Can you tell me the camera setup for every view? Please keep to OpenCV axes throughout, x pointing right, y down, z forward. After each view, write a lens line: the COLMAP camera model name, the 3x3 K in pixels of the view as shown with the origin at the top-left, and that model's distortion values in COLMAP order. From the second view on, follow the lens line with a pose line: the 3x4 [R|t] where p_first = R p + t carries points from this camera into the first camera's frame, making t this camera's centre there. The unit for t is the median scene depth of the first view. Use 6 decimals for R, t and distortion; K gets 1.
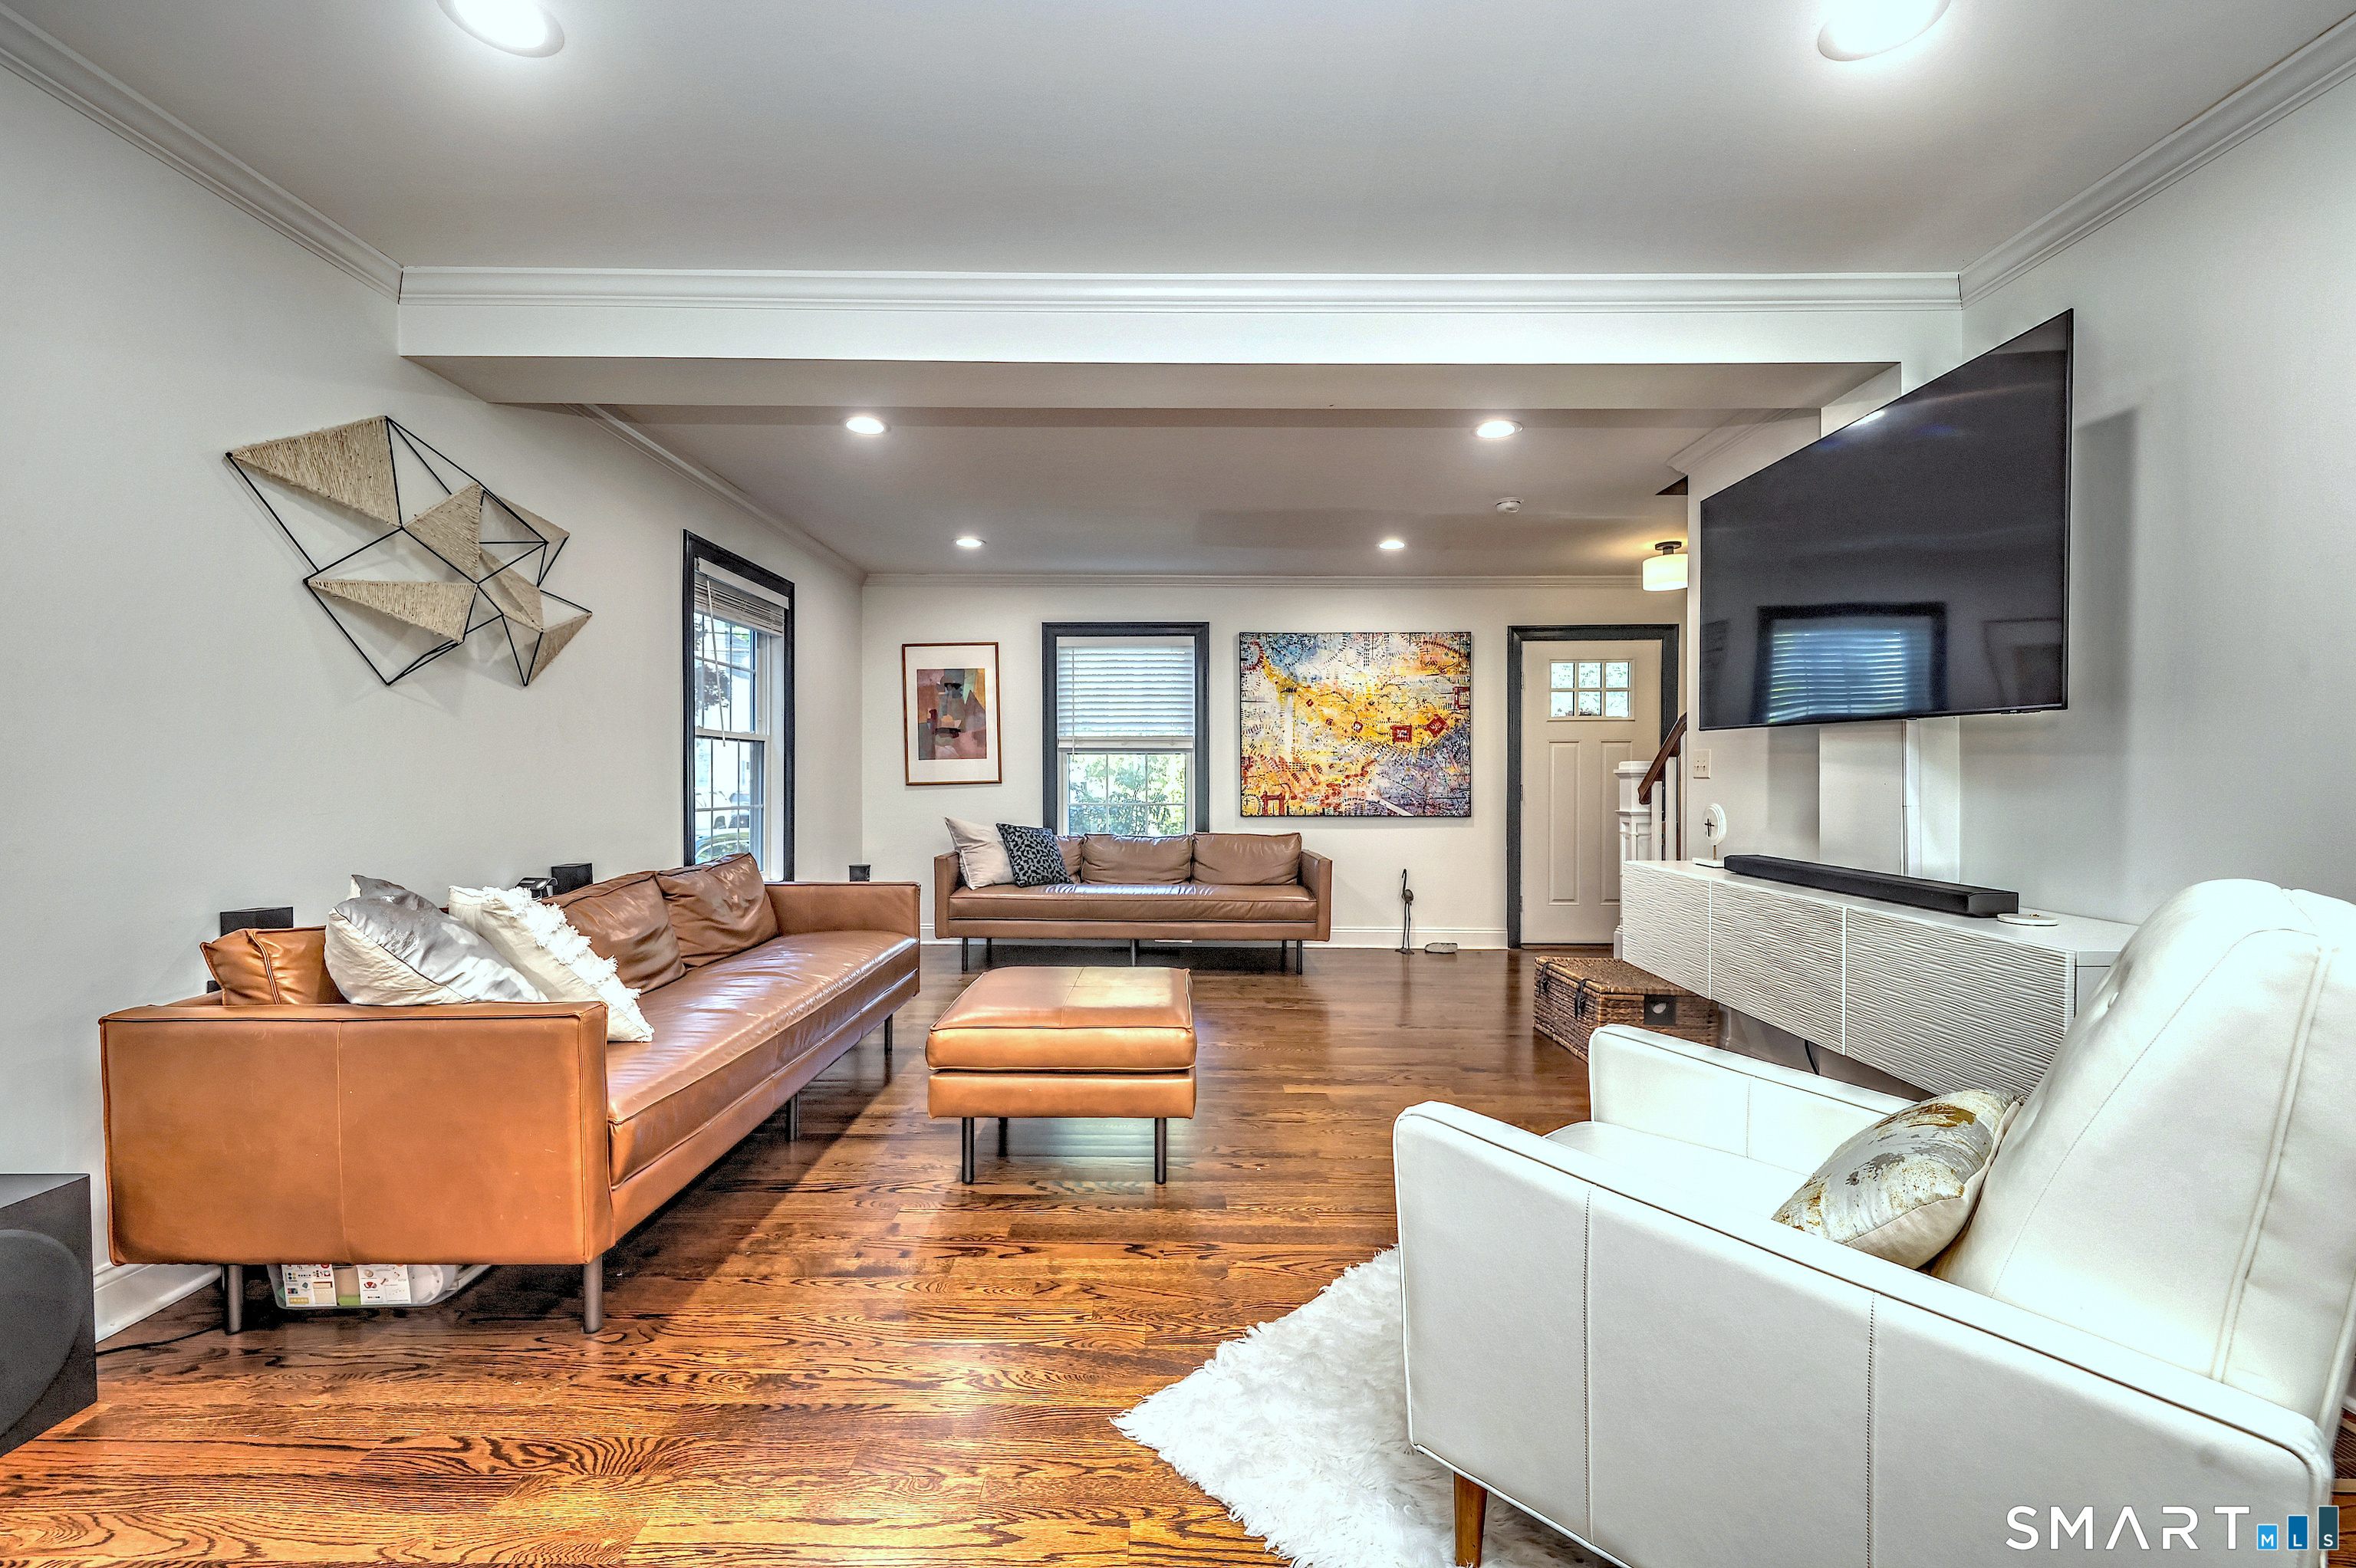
lens RADIAL K [[943.9, 0, 1163.9], [0, 943.9, 783.3], [0, 0, 1]] dist [0.015836, -0.006615]
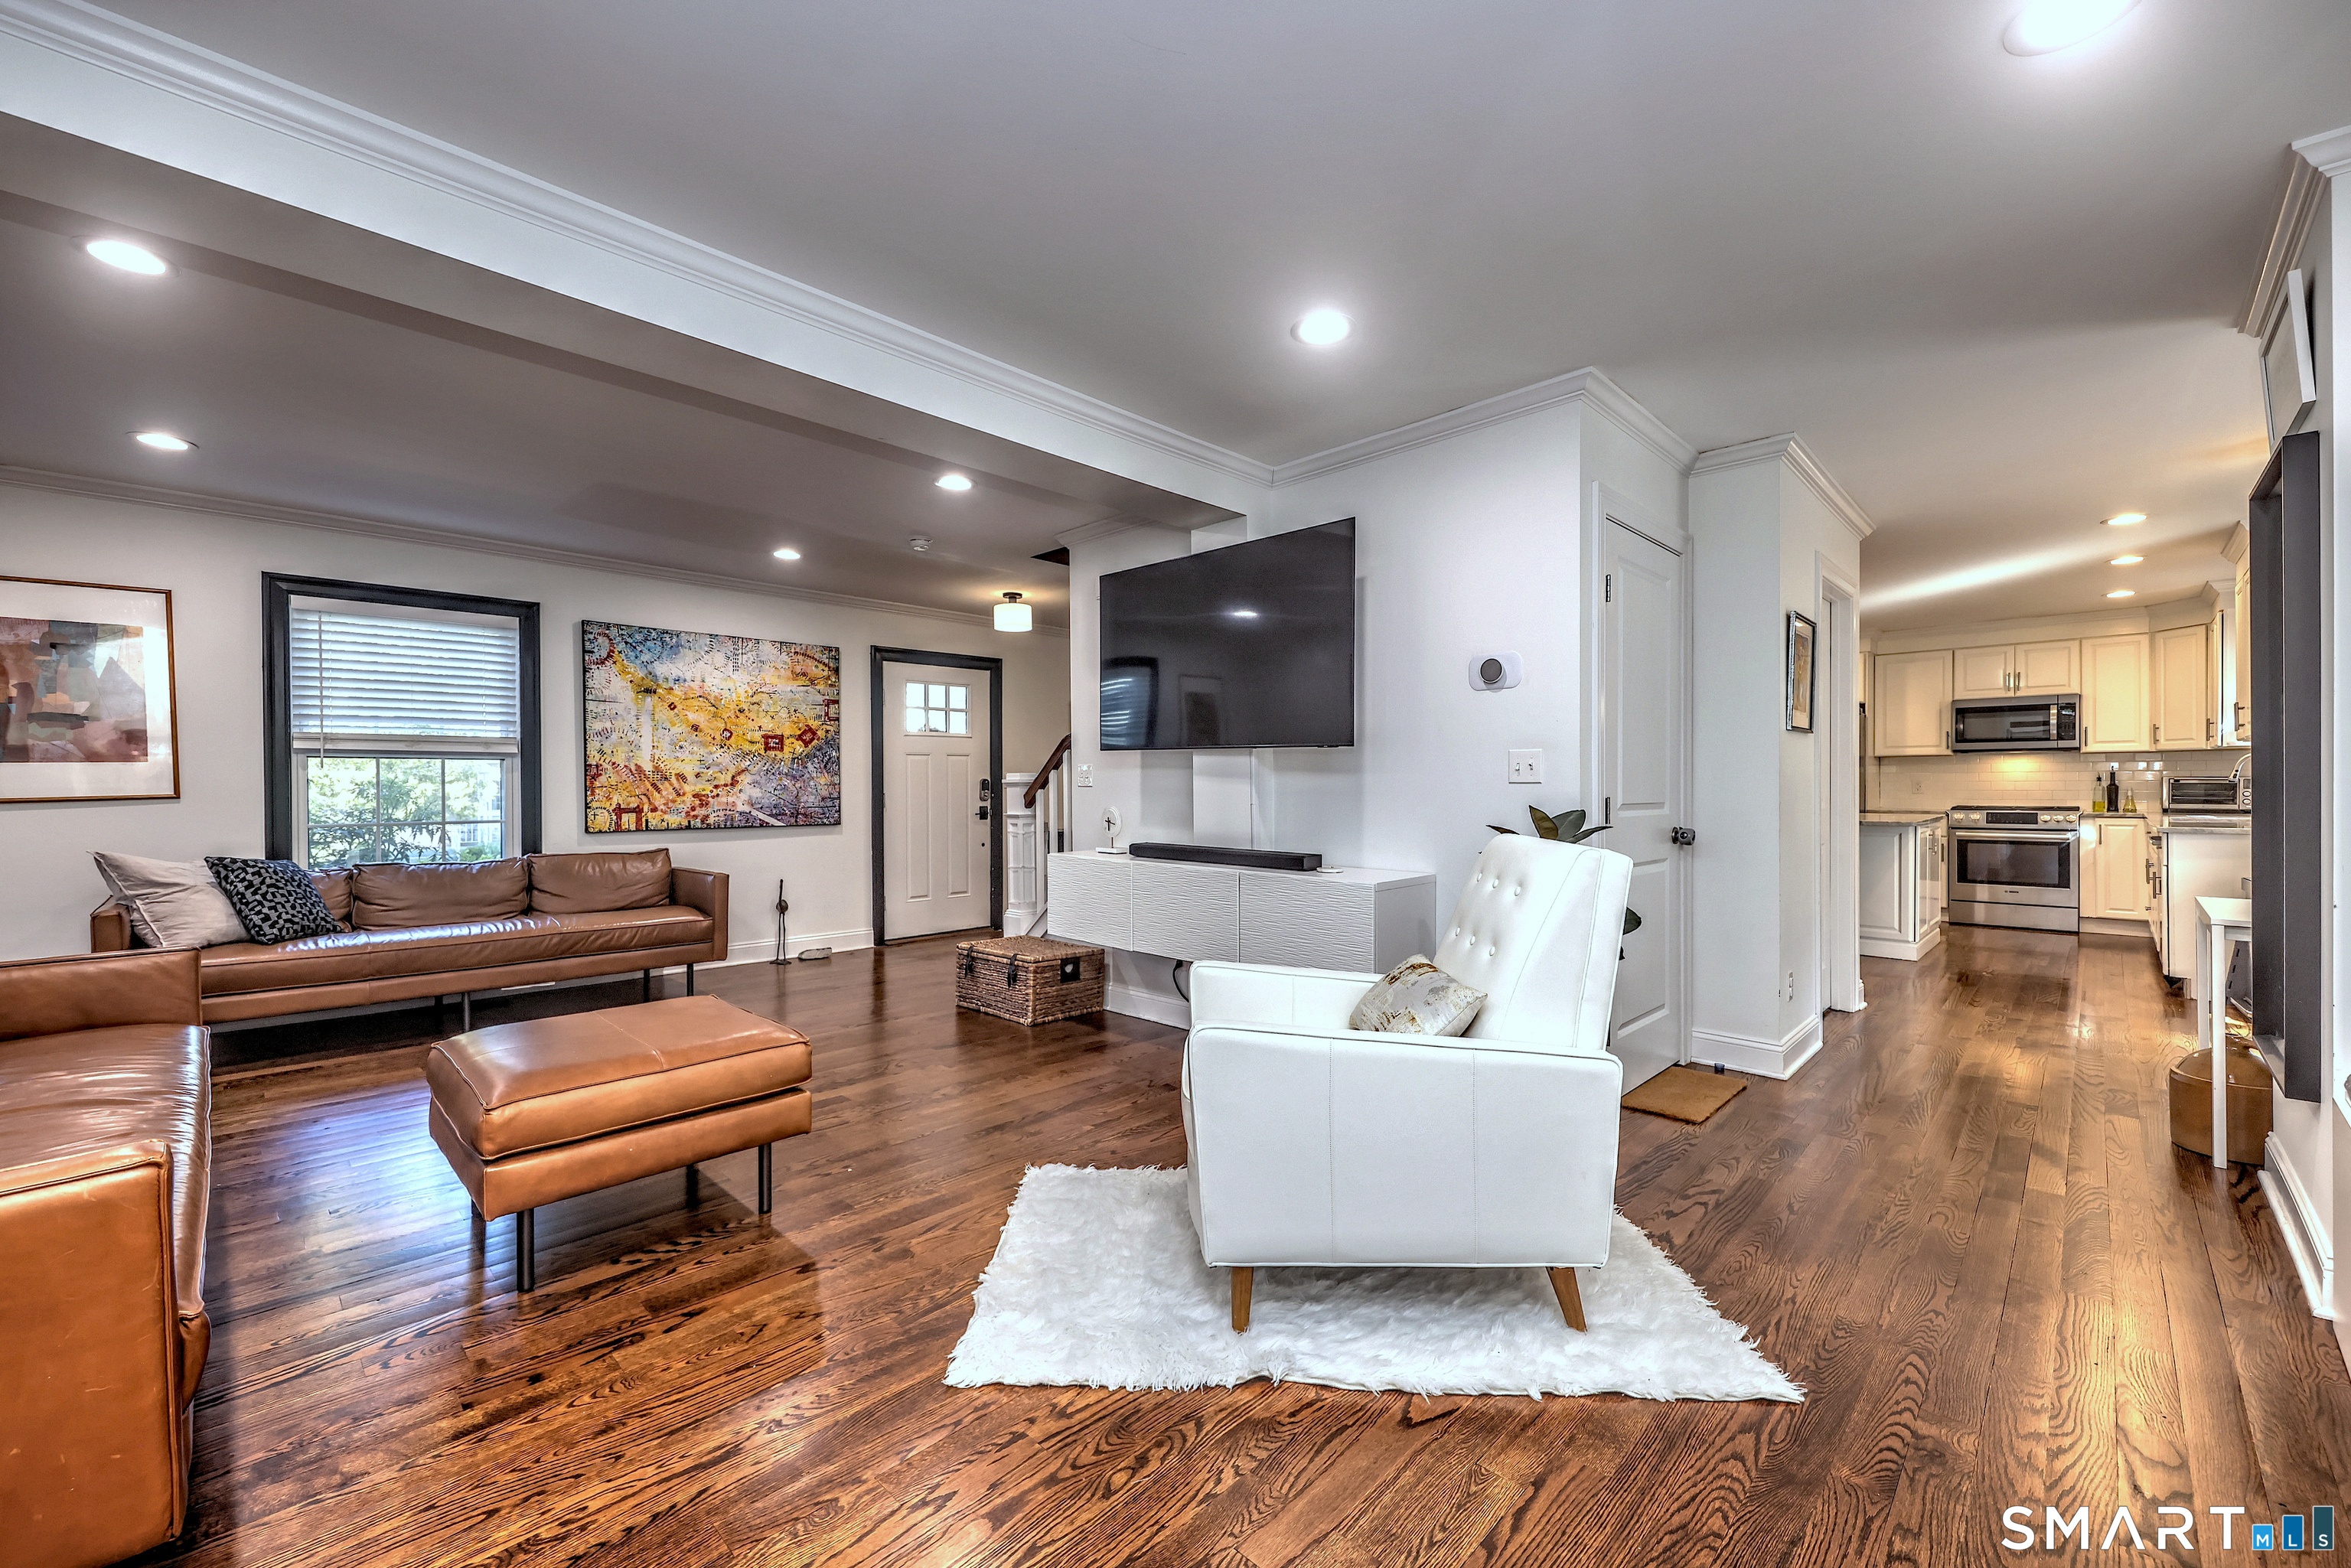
lens RADIAL K [[941.1, 0, 1168.8], [0, 941.1, 787.0], [0, 0, 1]] dist [0.014613, -0.007930]
pose [[0.695354, -0.004766, 0.718652, -0.173261], [0.008534, 0.999962, -0.001625, -0.001173], [-0.718617, 0.007263, 0.695368, 0.016098]]
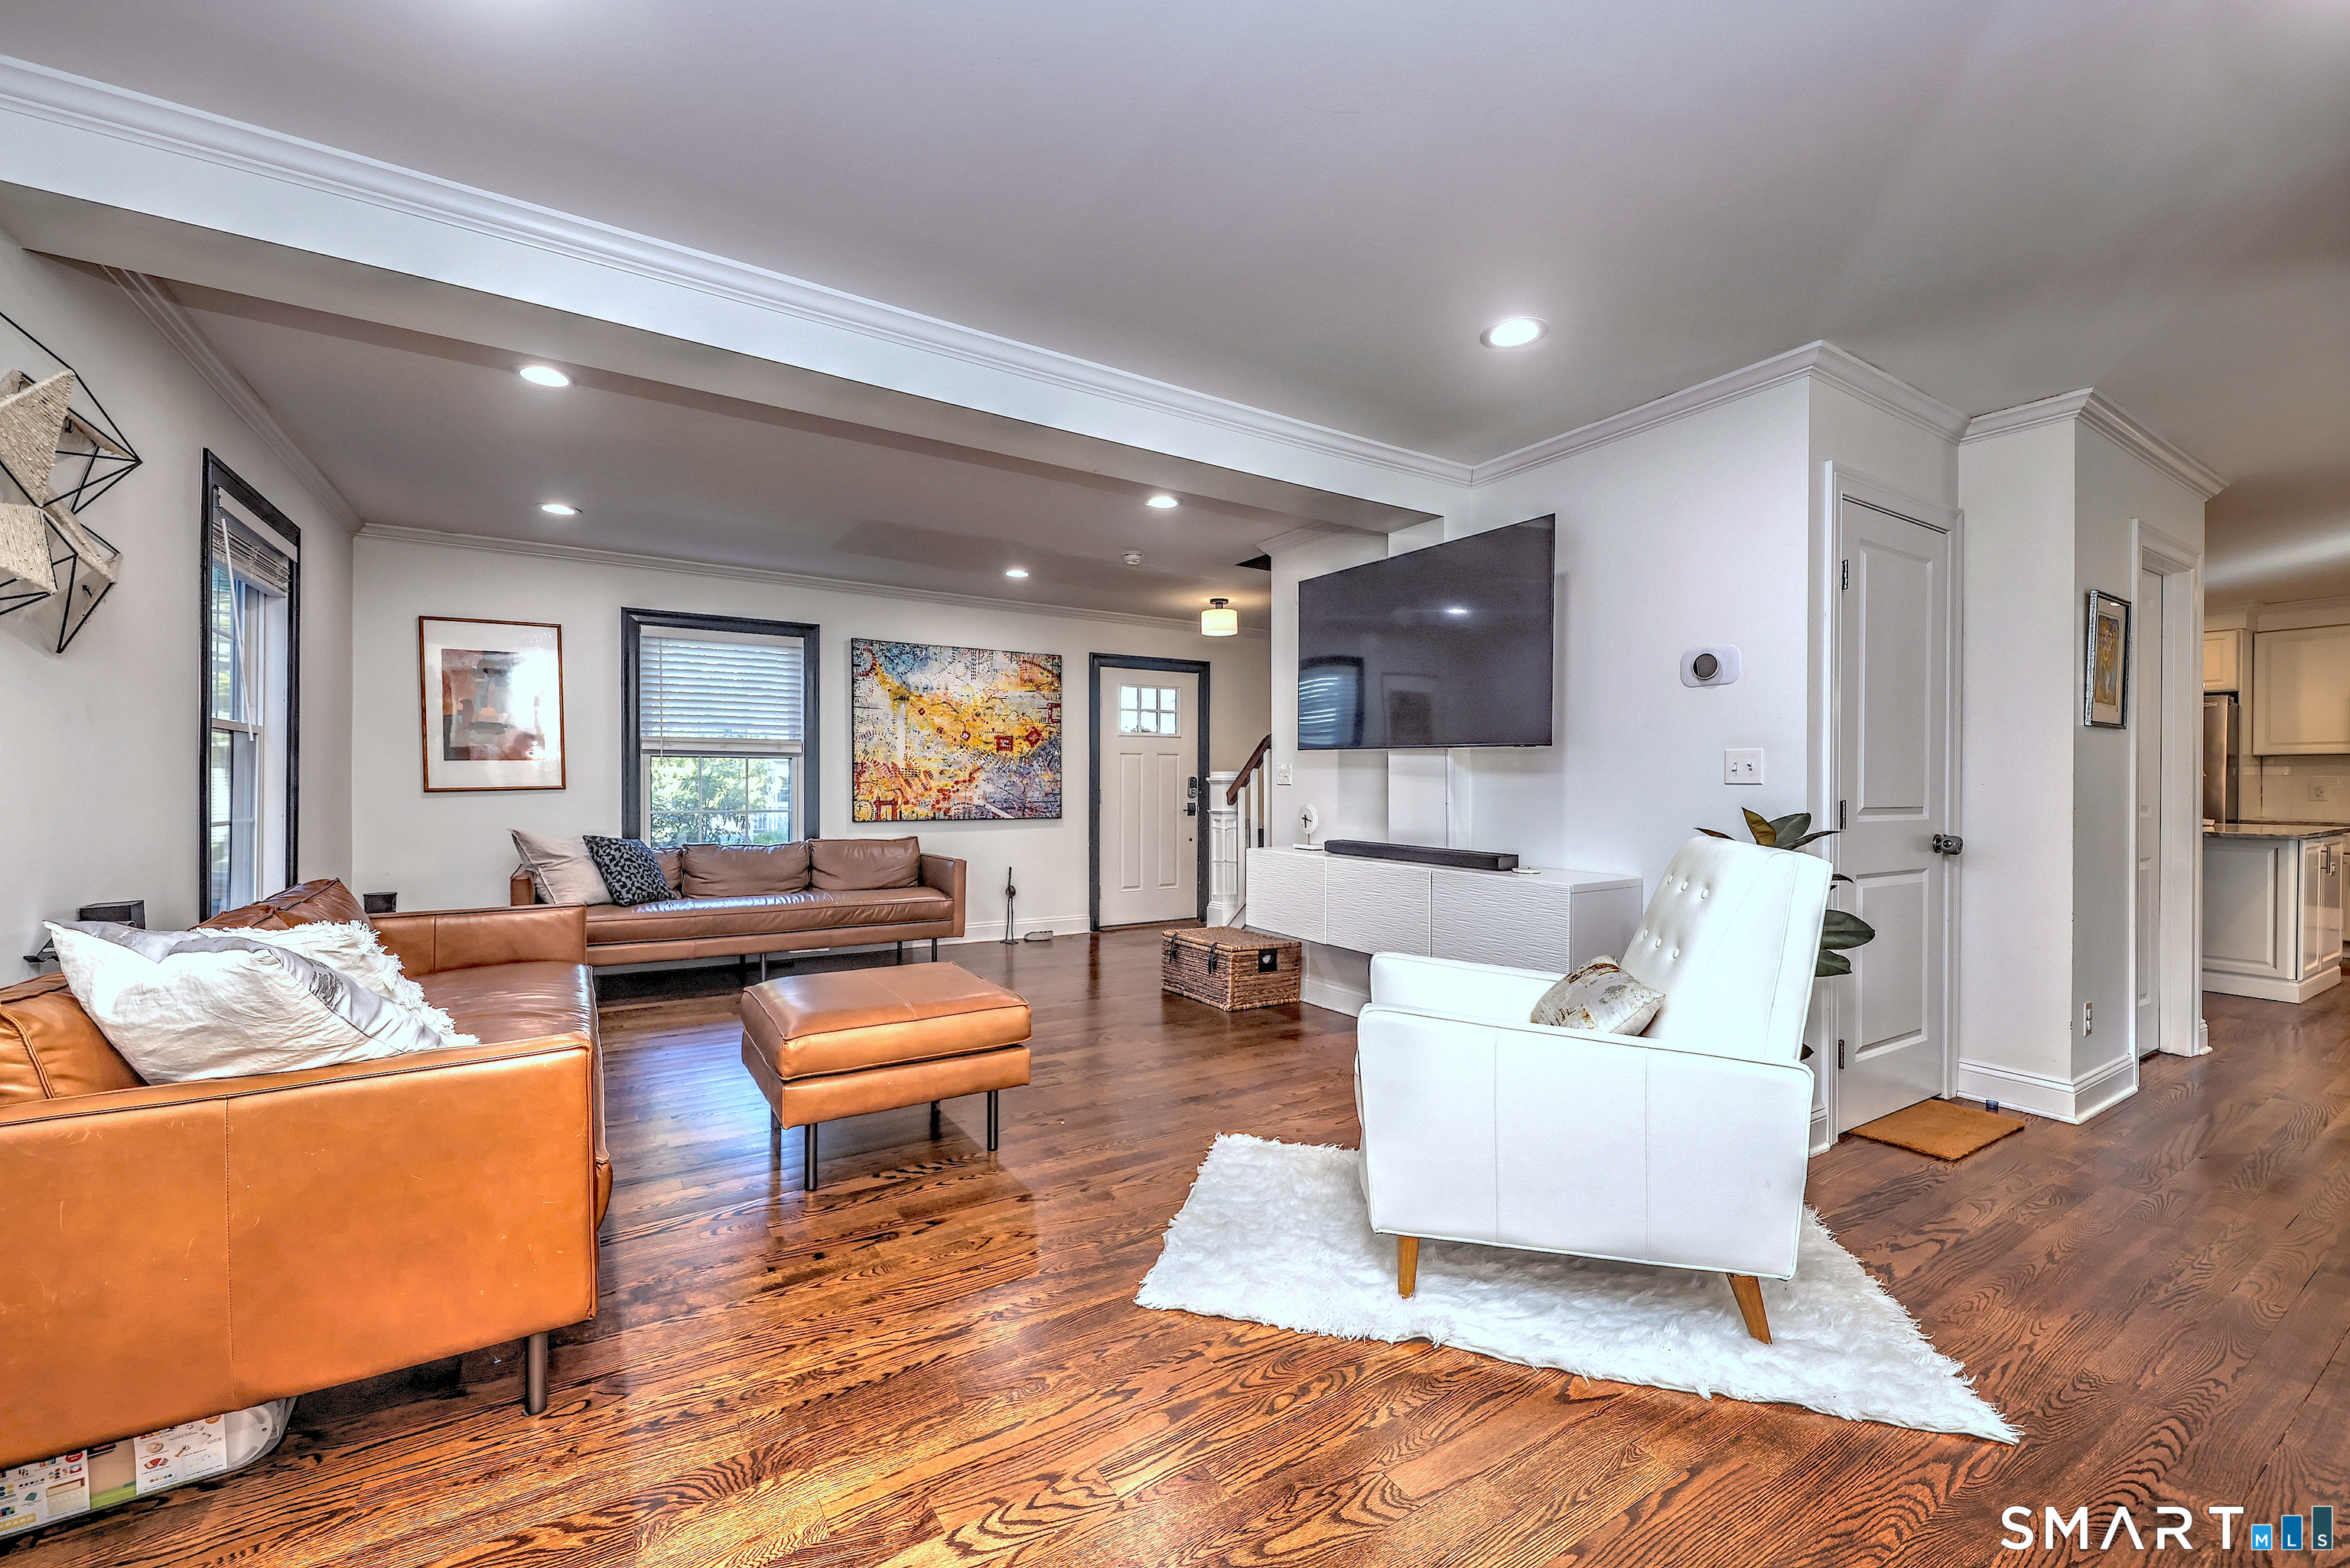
lens RADIAL K [[941.5, 0, 1161.0], [0, 941.5, 783.3], [0, 0, 1]] dist [0.015836, -0.006615]
pose [[0.843036, 0.002019, 0.537853, -0.185251], [0.000786, 0.999987, -0.004986, -0.000624], [-0.537857, 0.004627, 0.843024, -0.017652]]
